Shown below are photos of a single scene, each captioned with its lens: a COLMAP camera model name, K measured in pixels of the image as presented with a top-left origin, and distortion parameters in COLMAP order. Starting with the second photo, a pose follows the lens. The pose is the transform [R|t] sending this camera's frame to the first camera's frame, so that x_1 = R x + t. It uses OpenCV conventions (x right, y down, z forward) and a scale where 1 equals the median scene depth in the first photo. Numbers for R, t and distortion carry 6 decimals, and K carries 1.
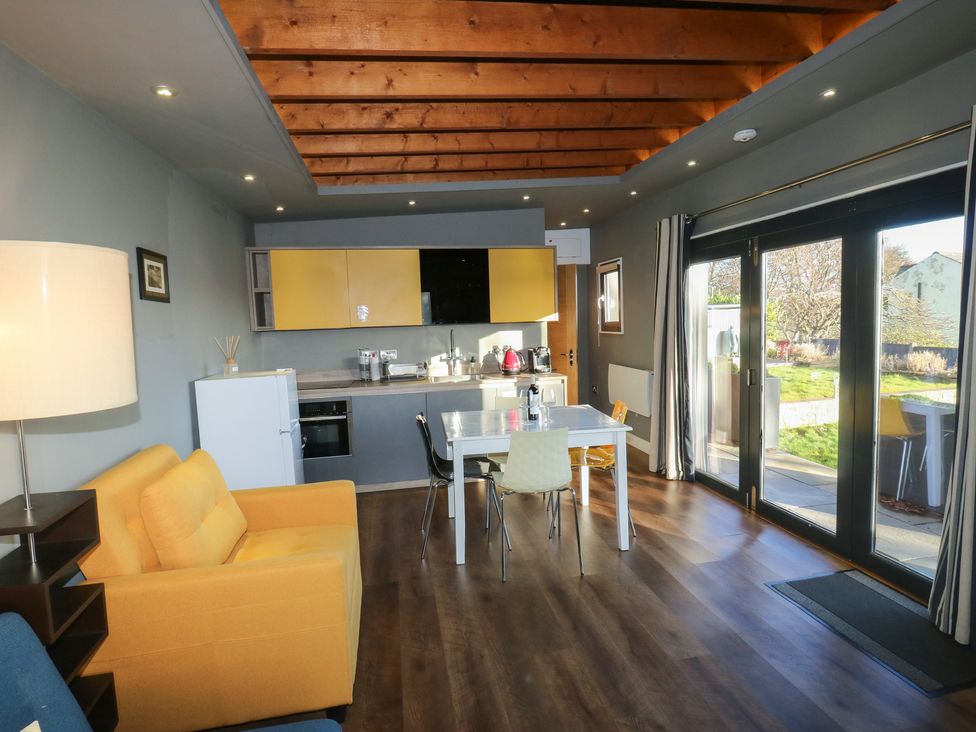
lens RADIAL K [[525.7, 0, 488.8], [0, 525.7, 362.7], [0, 0, 1]] dist [-0.001387, -0.000217]
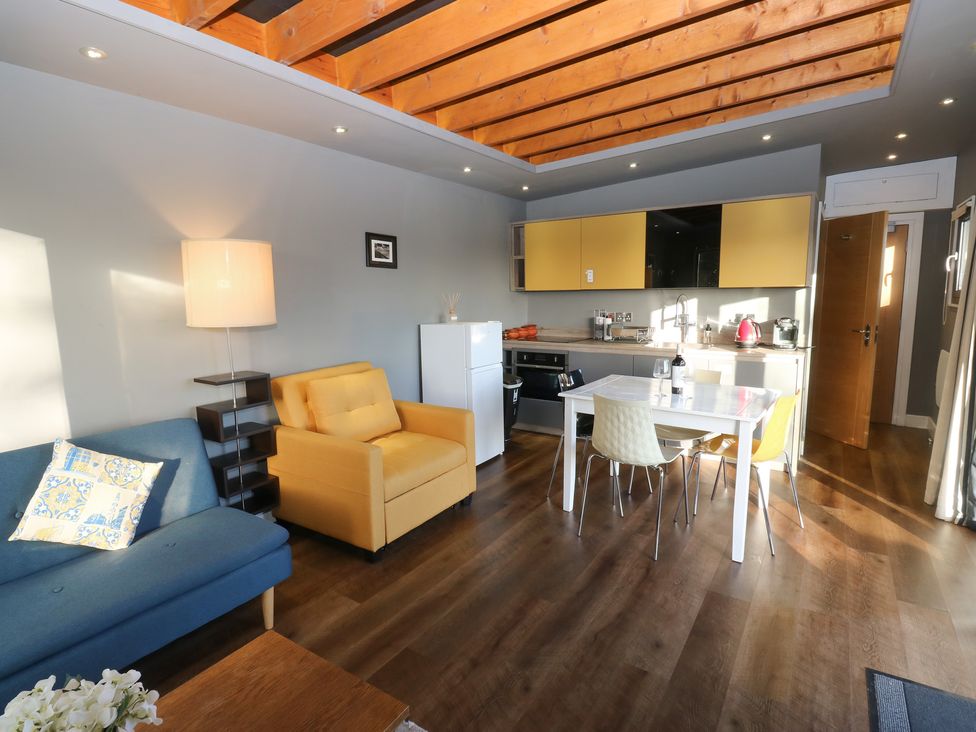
lens RADIAL K [[499.5, 0, 486.4], [0, 499.5, 364.7], [0, 0, 1]] dist [-0.006755, -0.003273]
pose [[0.704405, 0.125085, -0.698689, 0.356292], [-0.068474, 0.991734, 0.108515, -0.010706], [0.706487, -0.028596, 0.707148, 0.115935]]
